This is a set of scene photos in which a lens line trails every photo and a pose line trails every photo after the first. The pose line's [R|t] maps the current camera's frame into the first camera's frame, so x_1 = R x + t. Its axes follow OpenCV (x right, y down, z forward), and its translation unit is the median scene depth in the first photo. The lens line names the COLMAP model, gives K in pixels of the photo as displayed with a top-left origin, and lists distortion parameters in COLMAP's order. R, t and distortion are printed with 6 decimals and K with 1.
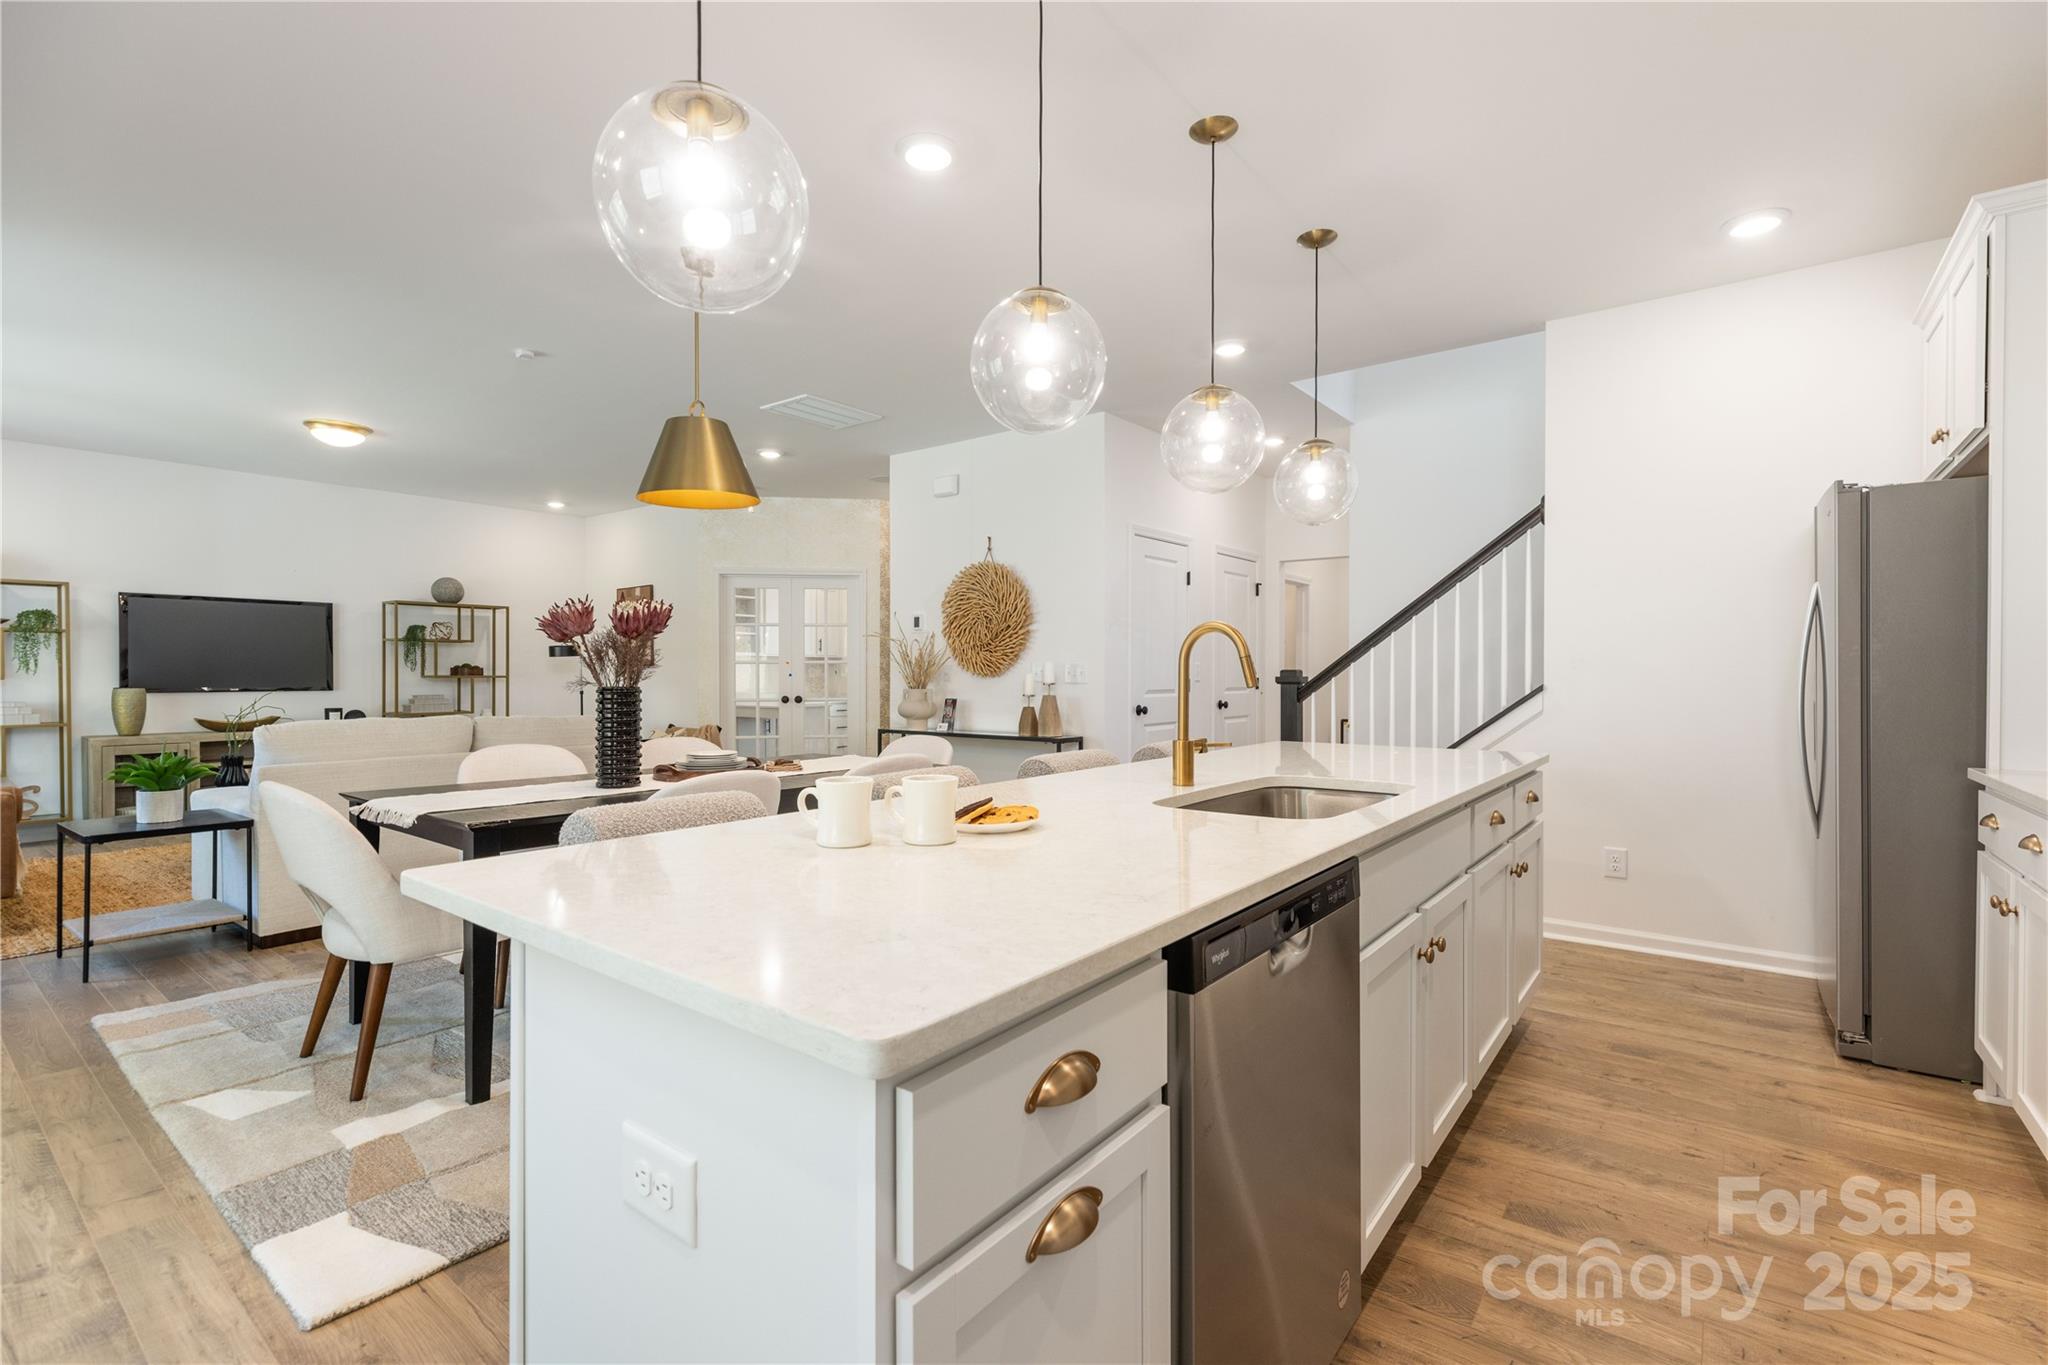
lens RADIAL K [[916.1, 0, 1024.9], [0, 916.1, 677.4], [0, 0, 1]] dist [0.001879, 0.000126]
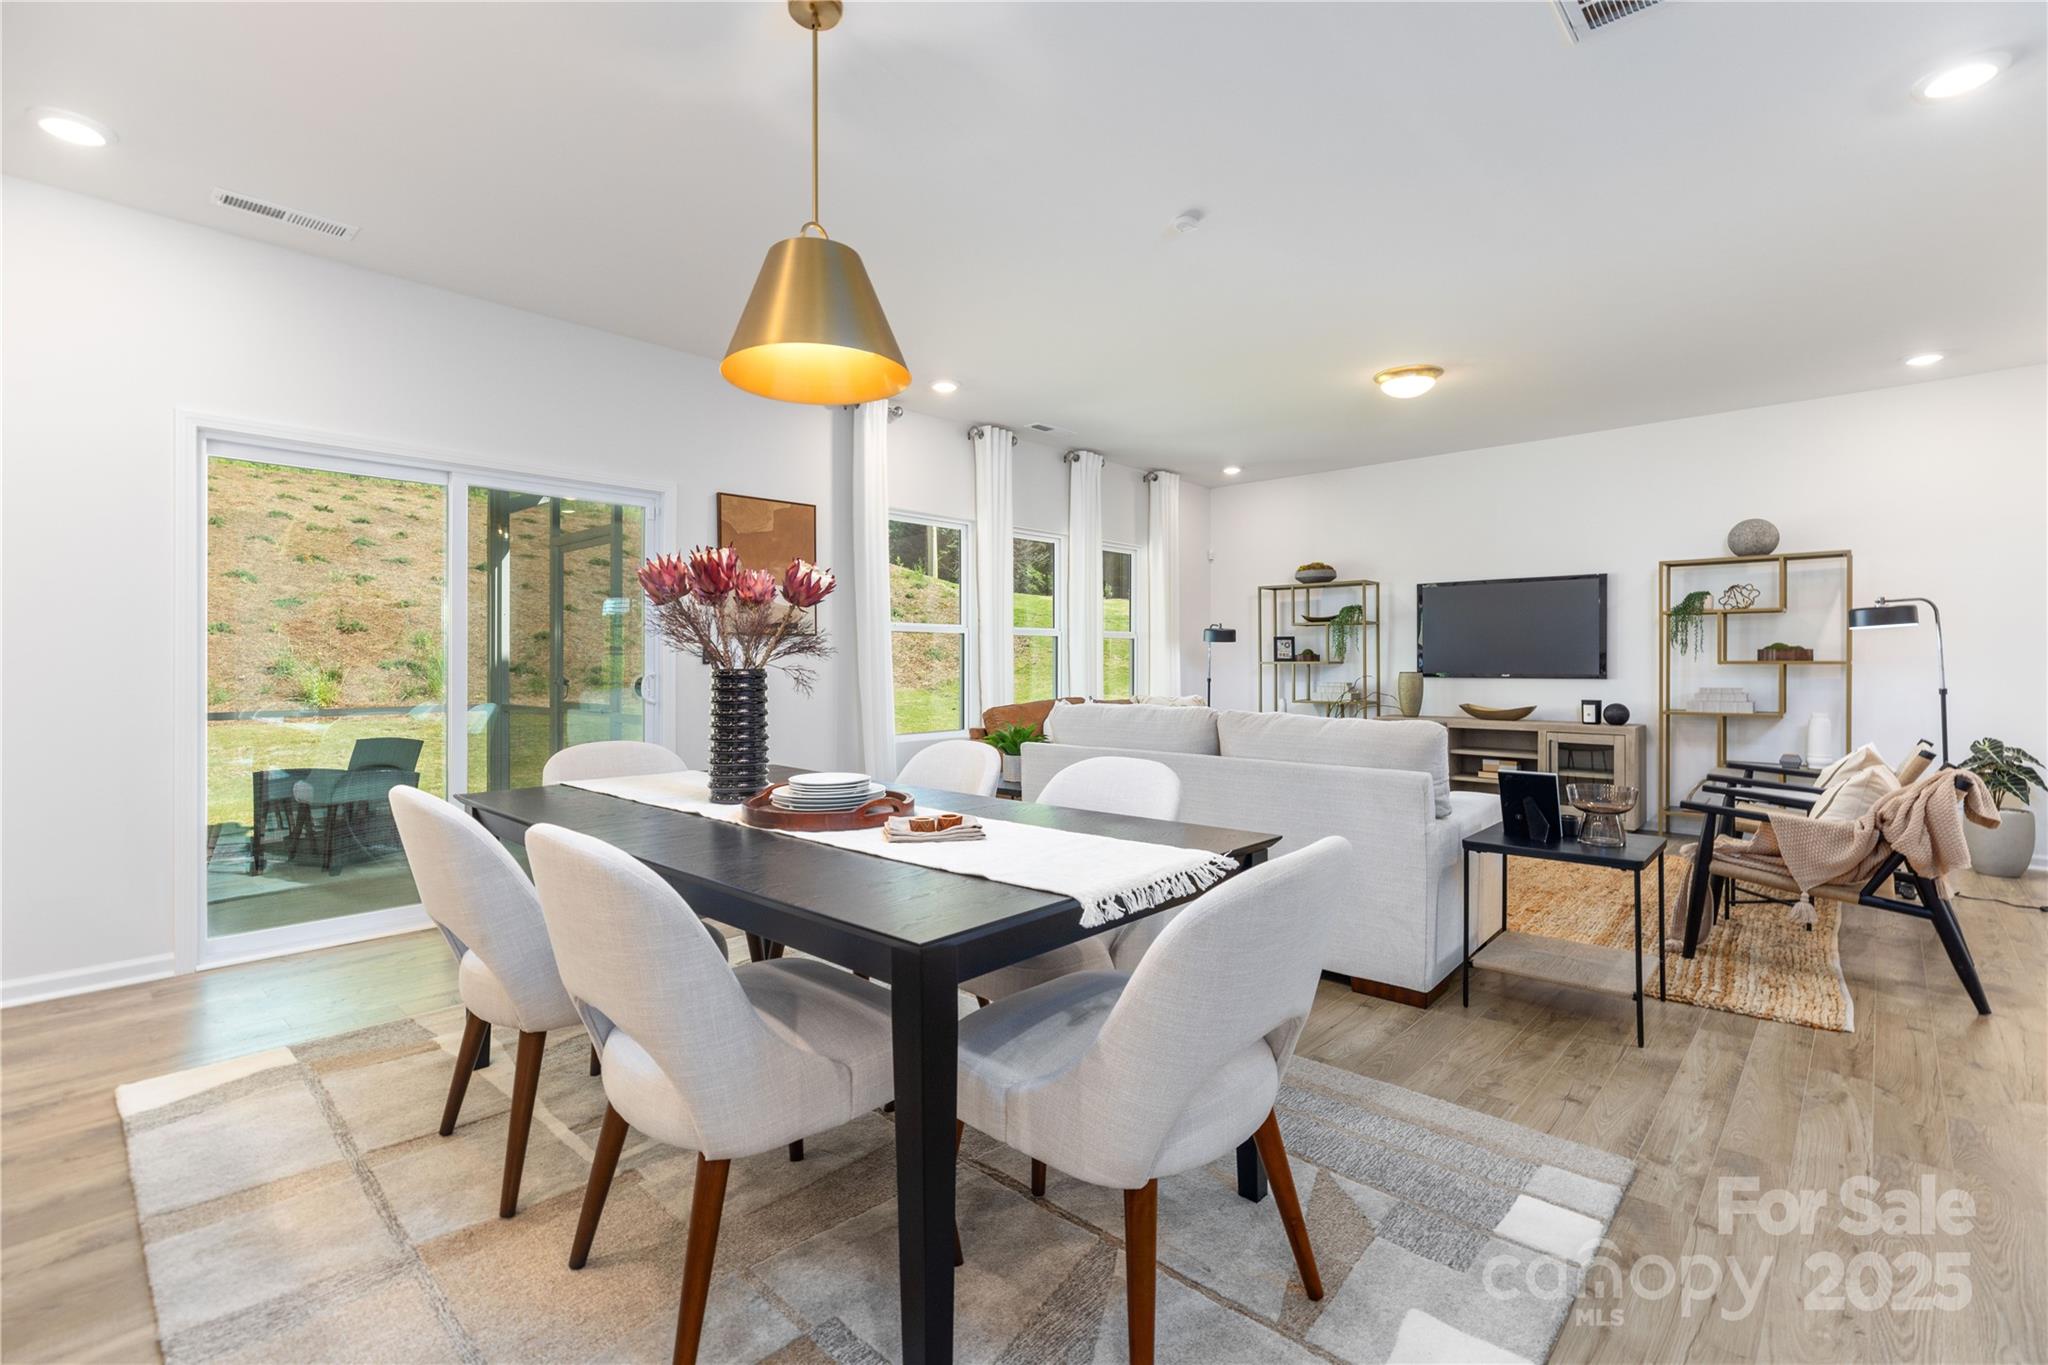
lens RADIAL K [[916.1, 0, 1023.4], [0, 916.1, 667.2], [0, 0, 1]] dist [0.001879, 0.000126]
pose [[-0.090368, 0.003577, -0.995902, 0.119996], [-0.003361, 0.999987, 0.003896, 0.002476], [0.995903, 0.003699, -0.090355, 0.551356]]
